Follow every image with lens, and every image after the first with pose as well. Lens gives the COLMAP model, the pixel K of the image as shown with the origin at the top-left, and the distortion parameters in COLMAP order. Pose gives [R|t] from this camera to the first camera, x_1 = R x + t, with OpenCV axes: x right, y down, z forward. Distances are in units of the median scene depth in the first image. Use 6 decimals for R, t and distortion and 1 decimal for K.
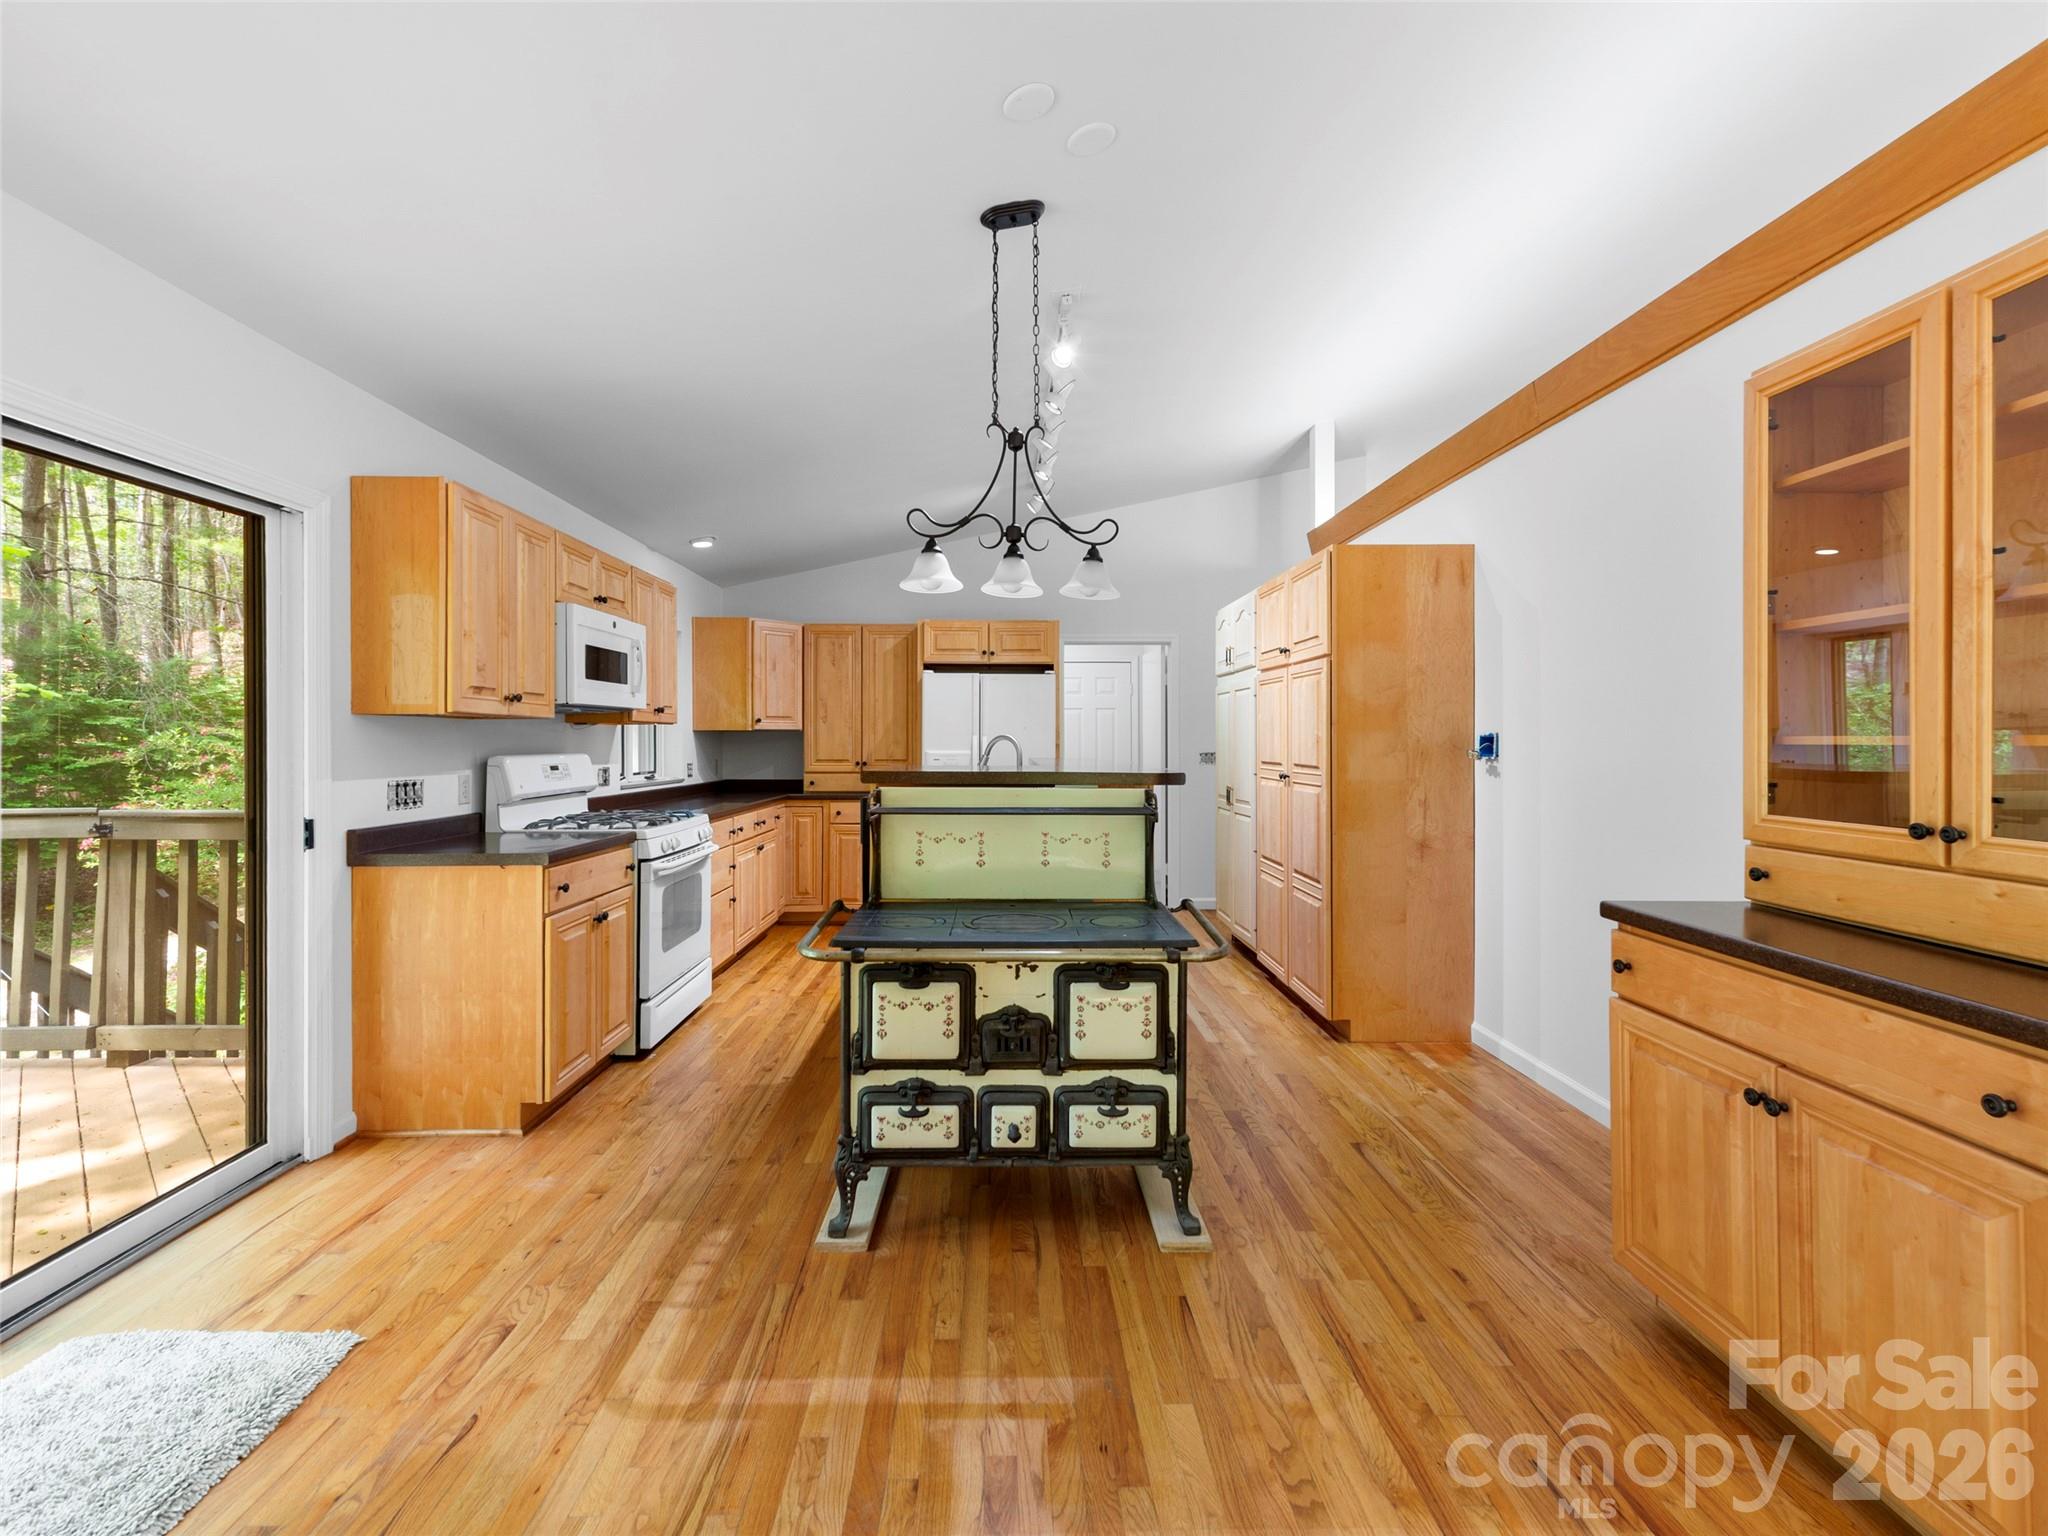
lens RADIAL K [[910.8, 0, 1018.3], [0, 910.8, 735.6], [0, 0, 1]] dist [0.011457, -0.000425]
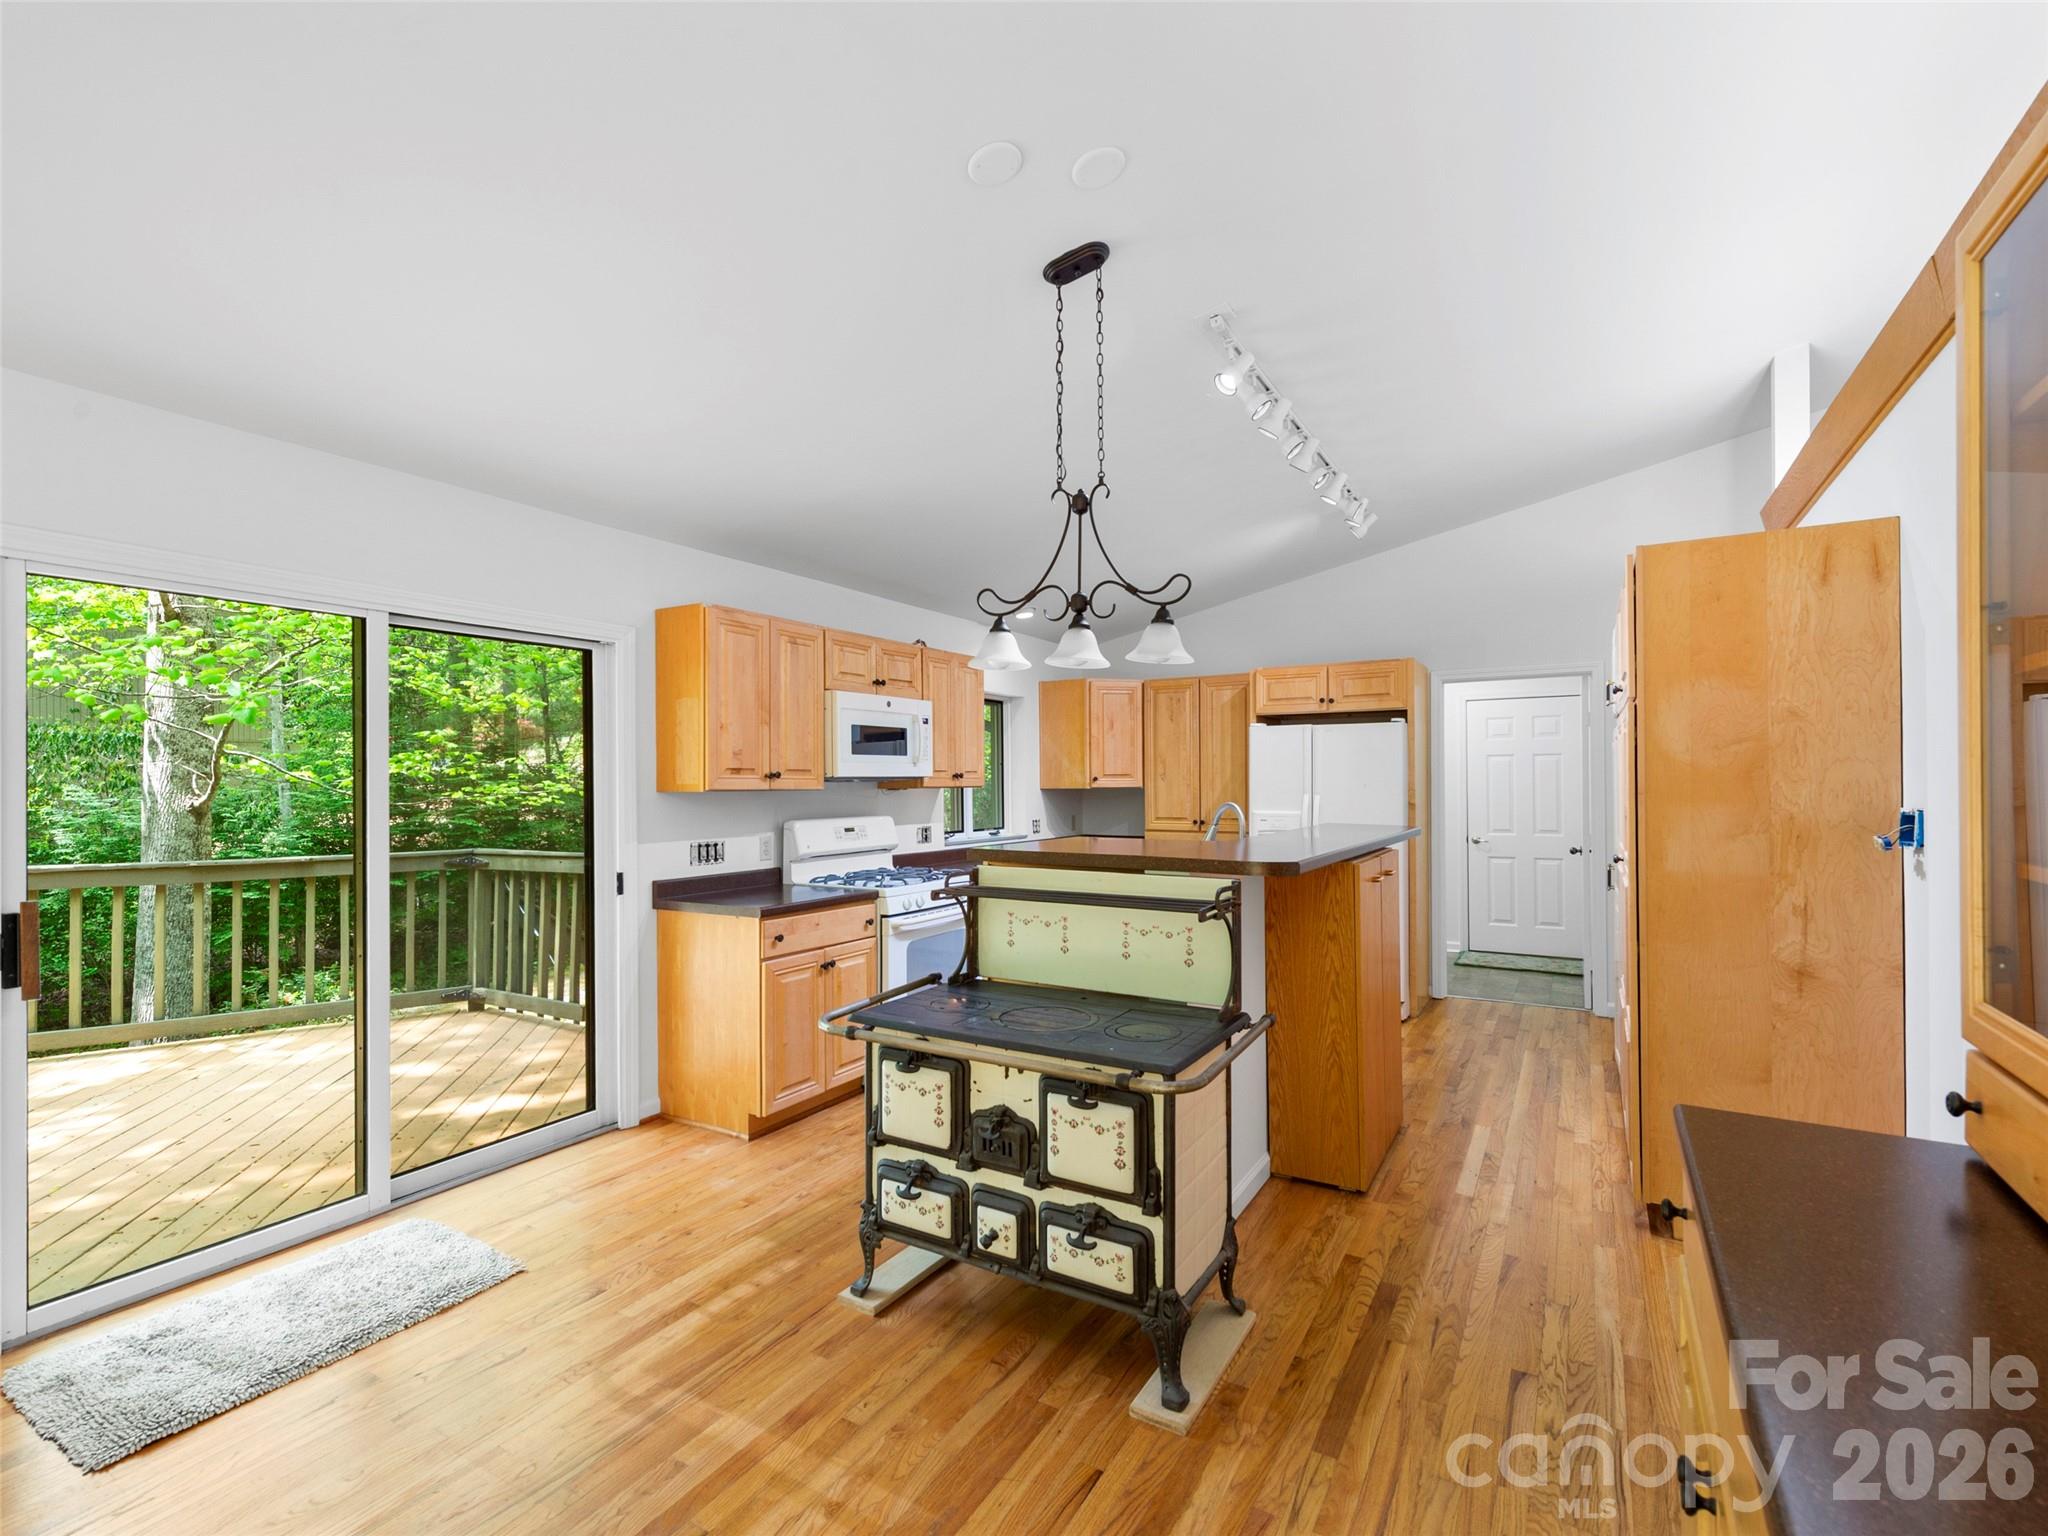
lens RADIAL K [[942.5, 0, 1026.0], [0, 942.5, 775.8], [0, 0, 1]] dist [0.010226, -0.000218]
pose [[0.849698, -0.009069, -0.527191, 0.451288], [0.009267, 0.999954, -0.002265, -0.040456], [0.527188, -0.002961, 0.849744, 0.141357]]
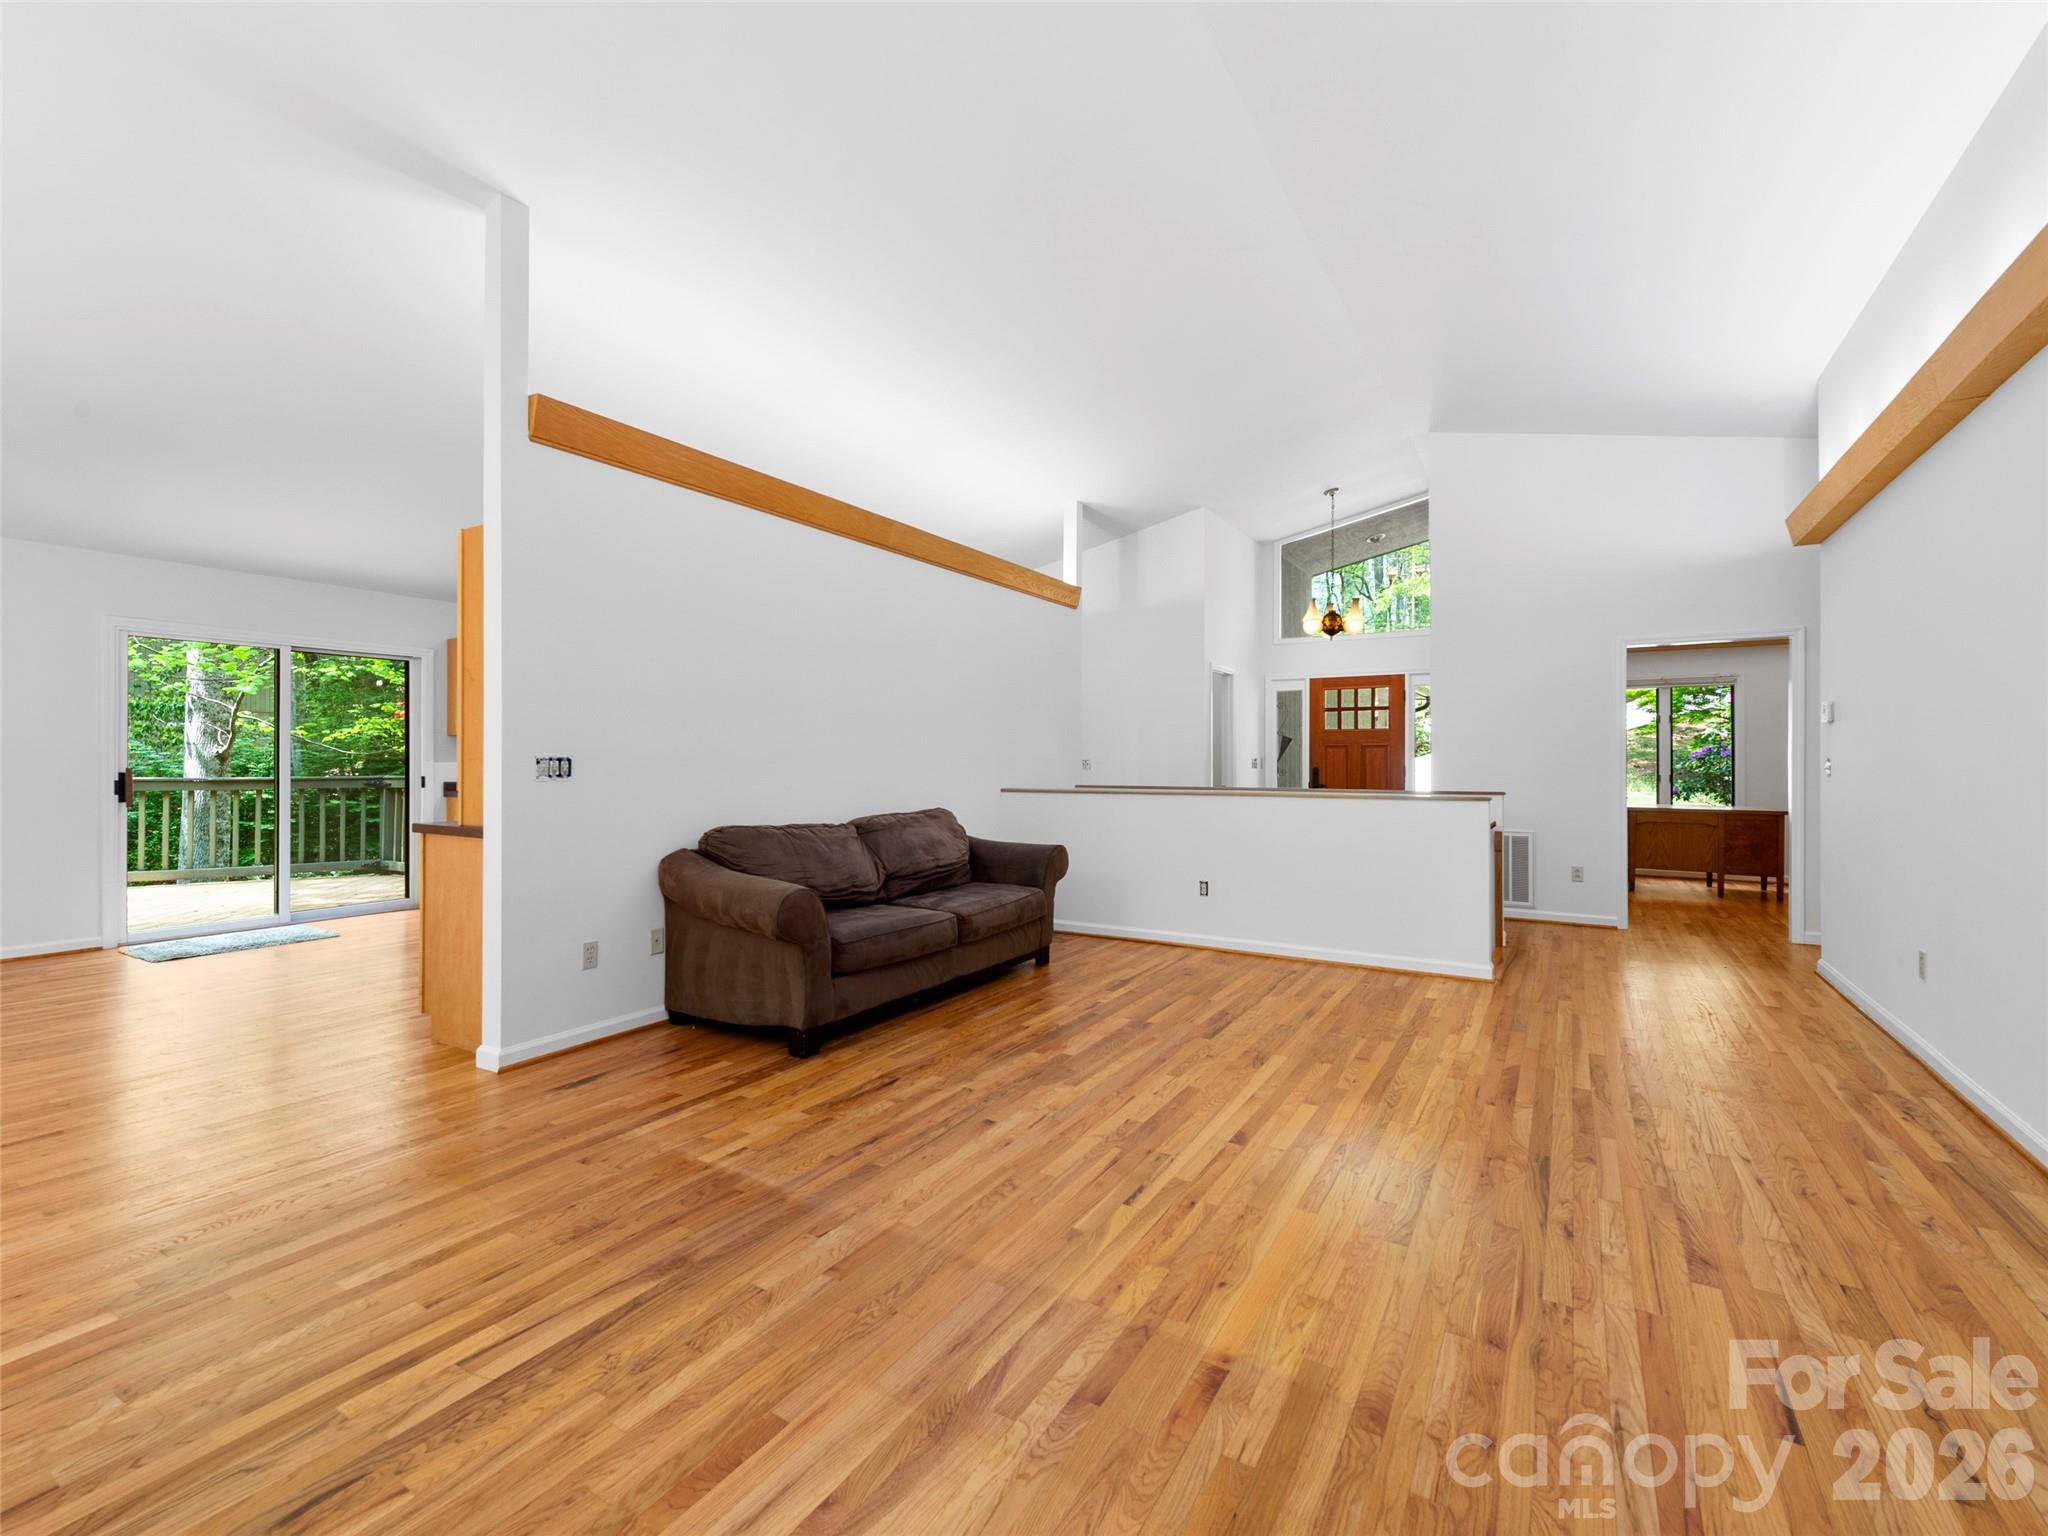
lens RADIAL K [[903.5, 0, 1018.4], [0, 903.5, 760.5], [0, 0, 1]] dist [0.013559, -0.000089]
pose [[0.841525, 0.002349, -0.540214, 1.998390], [0.000430, 0.999987, 0.005018, 0.034559], [0.540219, -0.004456, 0.841513, -0.245008]]
